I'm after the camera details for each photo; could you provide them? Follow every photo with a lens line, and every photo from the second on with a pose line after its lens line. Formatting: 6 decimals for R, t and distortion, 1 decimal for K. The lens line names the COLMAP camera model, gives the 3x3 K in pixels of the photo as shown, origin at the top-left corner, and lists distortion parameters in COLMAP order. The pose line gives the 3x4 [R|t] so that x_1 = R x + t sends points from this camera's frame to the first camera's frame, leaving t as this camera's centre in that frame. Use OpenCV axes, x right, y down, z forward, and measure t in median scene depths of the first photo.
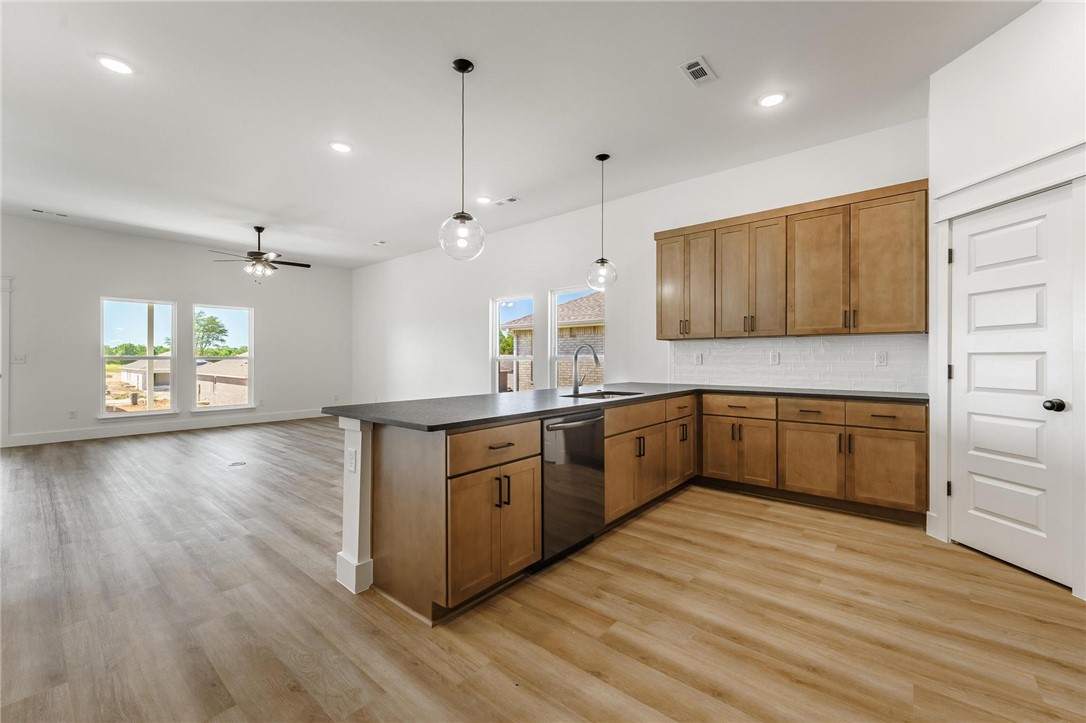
lens RADIAL K [[438.0, 0, 550.6], [0, 438.0, 357.8], [0, 0, 1]] dist [0.010149, -0.002661]
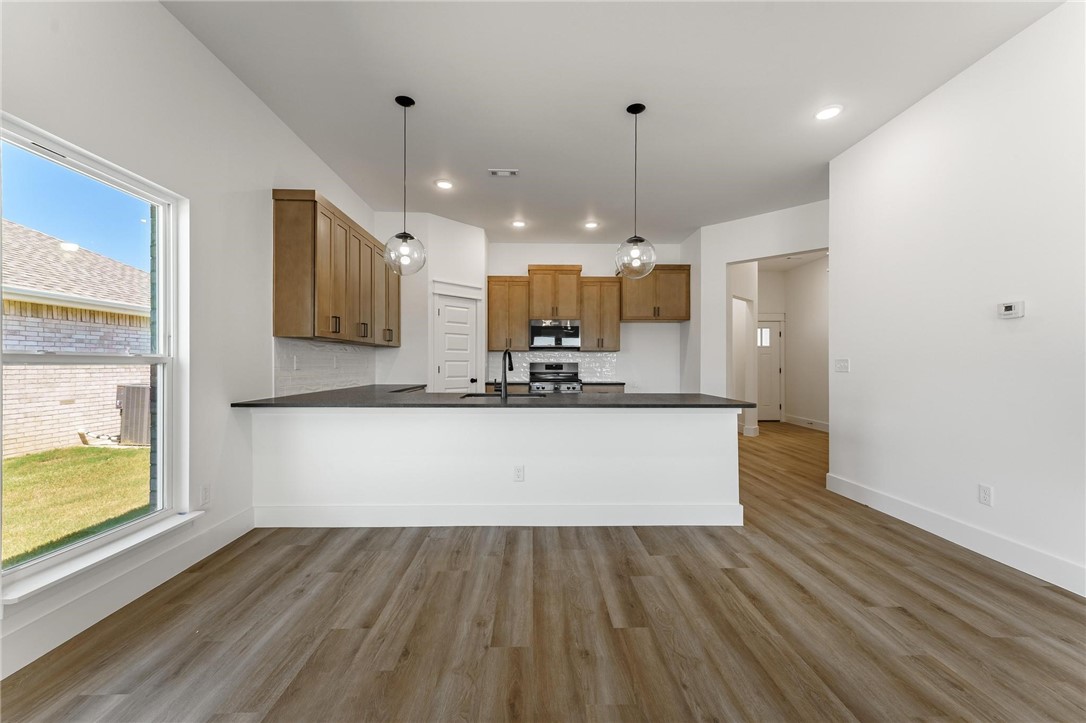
lens RADIAL K [[438.0, 0, 538.2], [0, 438.0, 358.2], [0, 0, 1]] dist [0.010149, -0.002661]
pose [[-0.654397, 0.007130, 0.756117, -0.780925], [-0.005627, 0.999882, -0.014298, 0.005008], [-0.756130, -0.013611, -0.654280, 1.700873]]
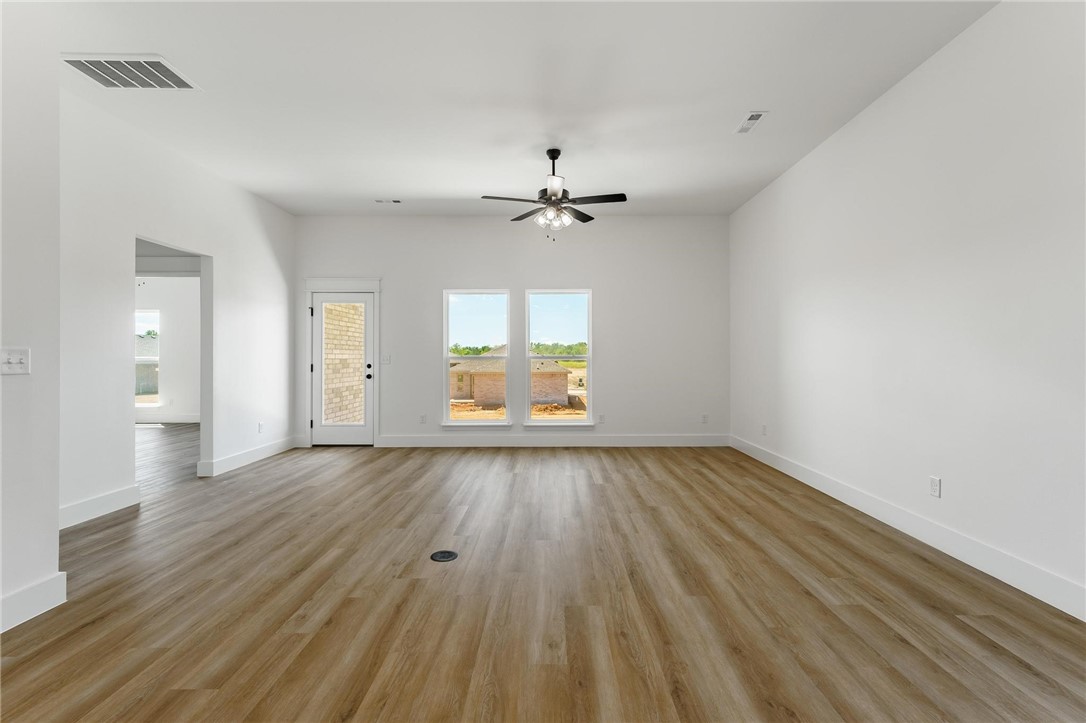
lens RADIAL K [[460.7, 0, 543.7], [0, 460.7, 362.9], [0, 0, 1]] dist [0.002716, 0.001102]
pose [[0.628925, 0.006728, -0.777437, -0.270743], [0.003844, 0.999923, 0.011763, 0.001878], [0.777456, -0.010387, 0.628851, 1.103583]]
